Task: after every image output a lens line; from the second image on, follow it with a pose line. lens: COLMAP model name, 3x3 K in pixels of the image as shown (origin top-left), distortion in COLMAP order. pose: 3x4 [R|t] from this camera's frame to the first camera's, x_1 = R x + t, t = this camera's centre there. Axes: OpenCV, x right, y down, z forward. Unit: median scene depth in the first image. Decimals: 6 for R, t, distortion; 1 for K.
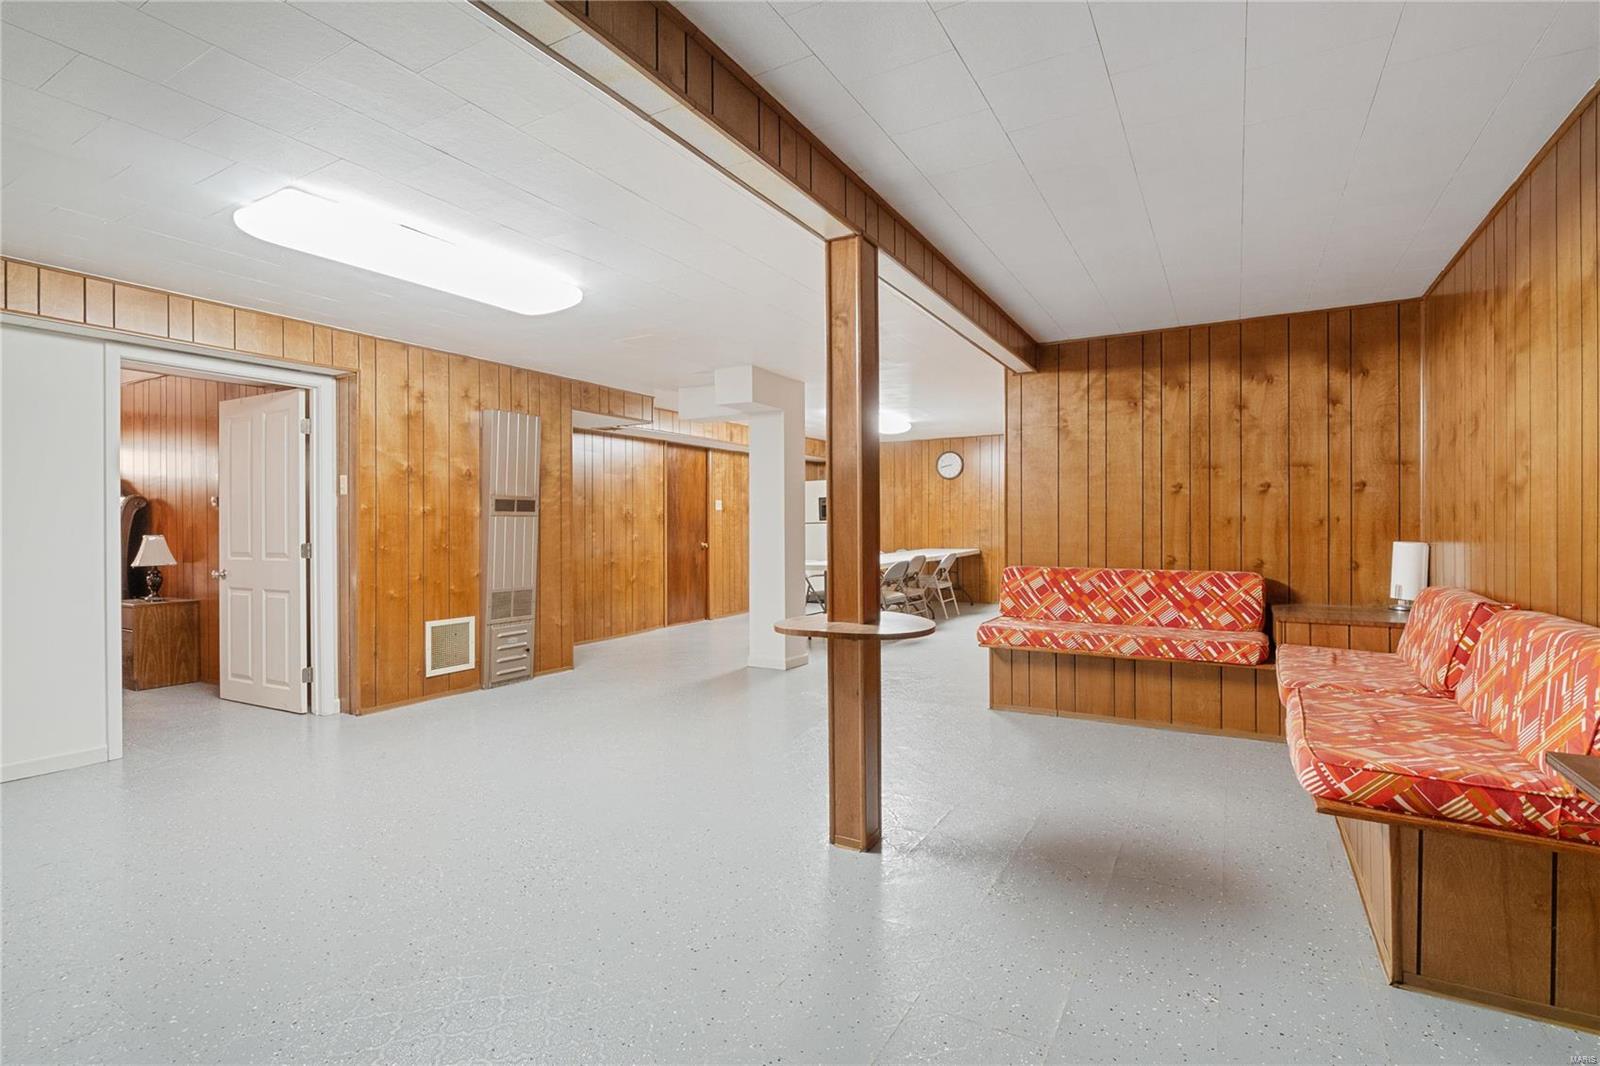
lens RADIAL K [[758.0, 0, 799.4], [0, 758.0, 531.7], [0, 0, 1]] dist [0.012638, -0.000788]
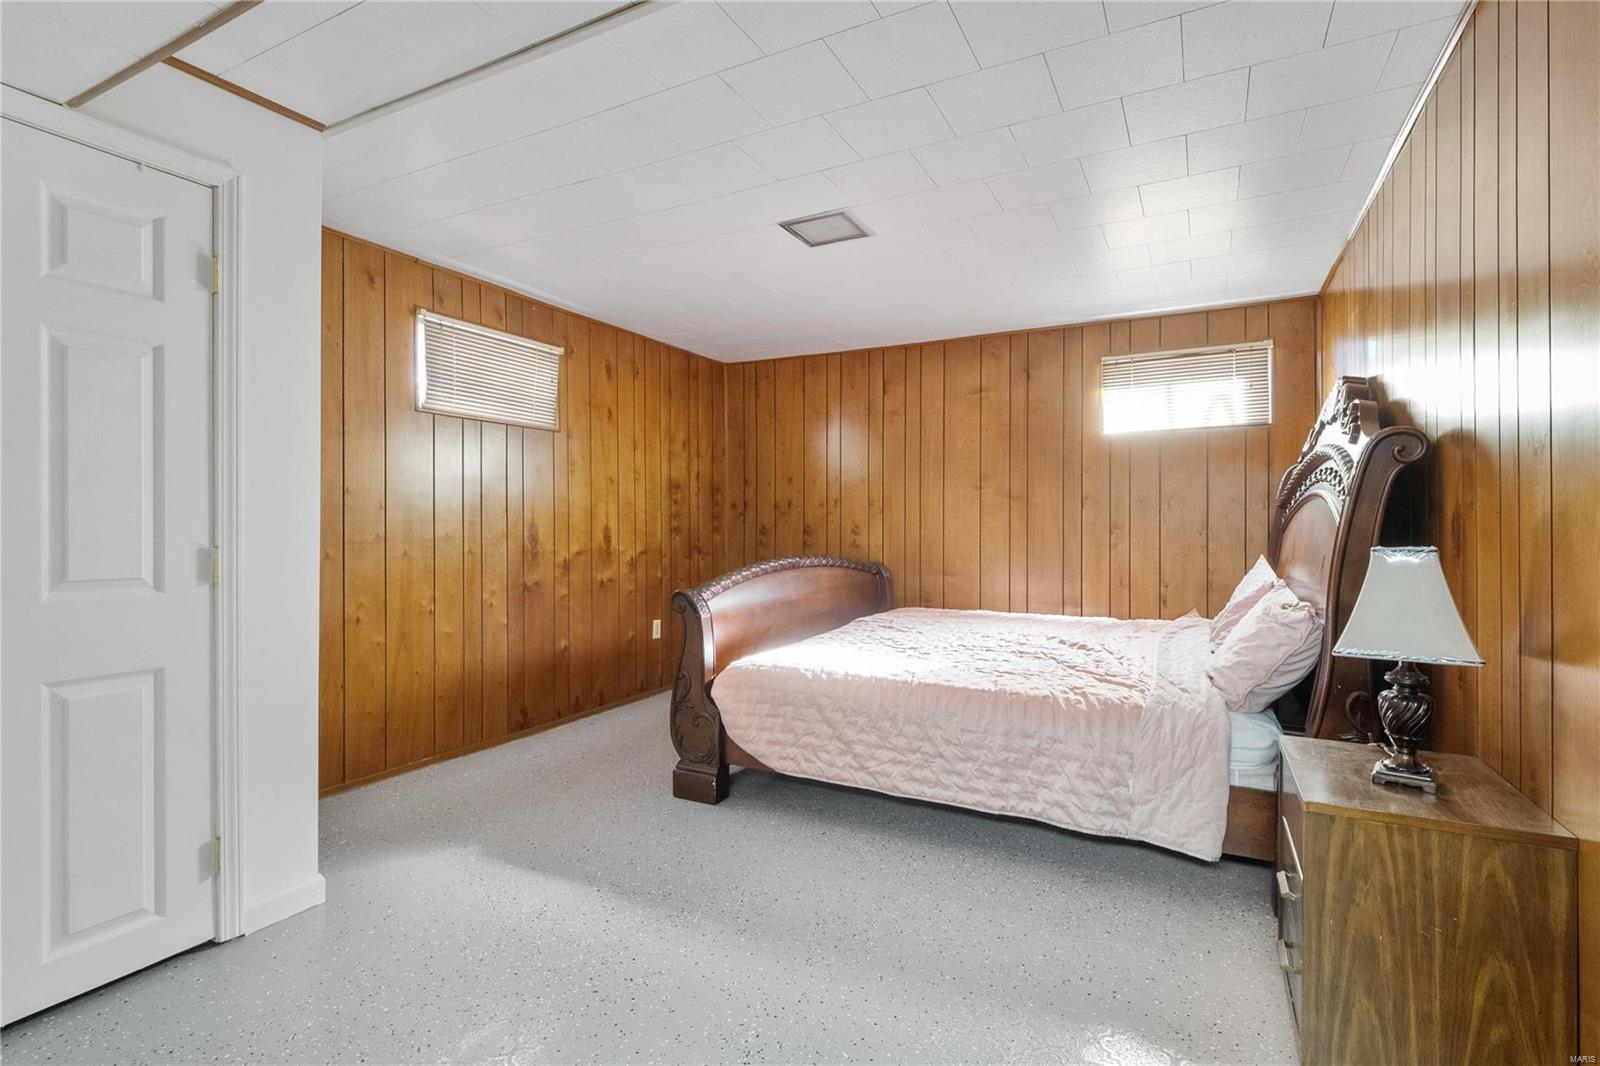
lens RADIAL K [[767.1, 0, 802.6], [0, 767.1, 535.7], [0, 0, 1]] dist [0.003432, 0.002526]
pose [[0.030226, 0.013778, -0.999448, -0.571224], [-0.008735, 0.999870, 0.013519, -0.002770], [0.999505, 0.008322, 0.030343, 0.772057]]
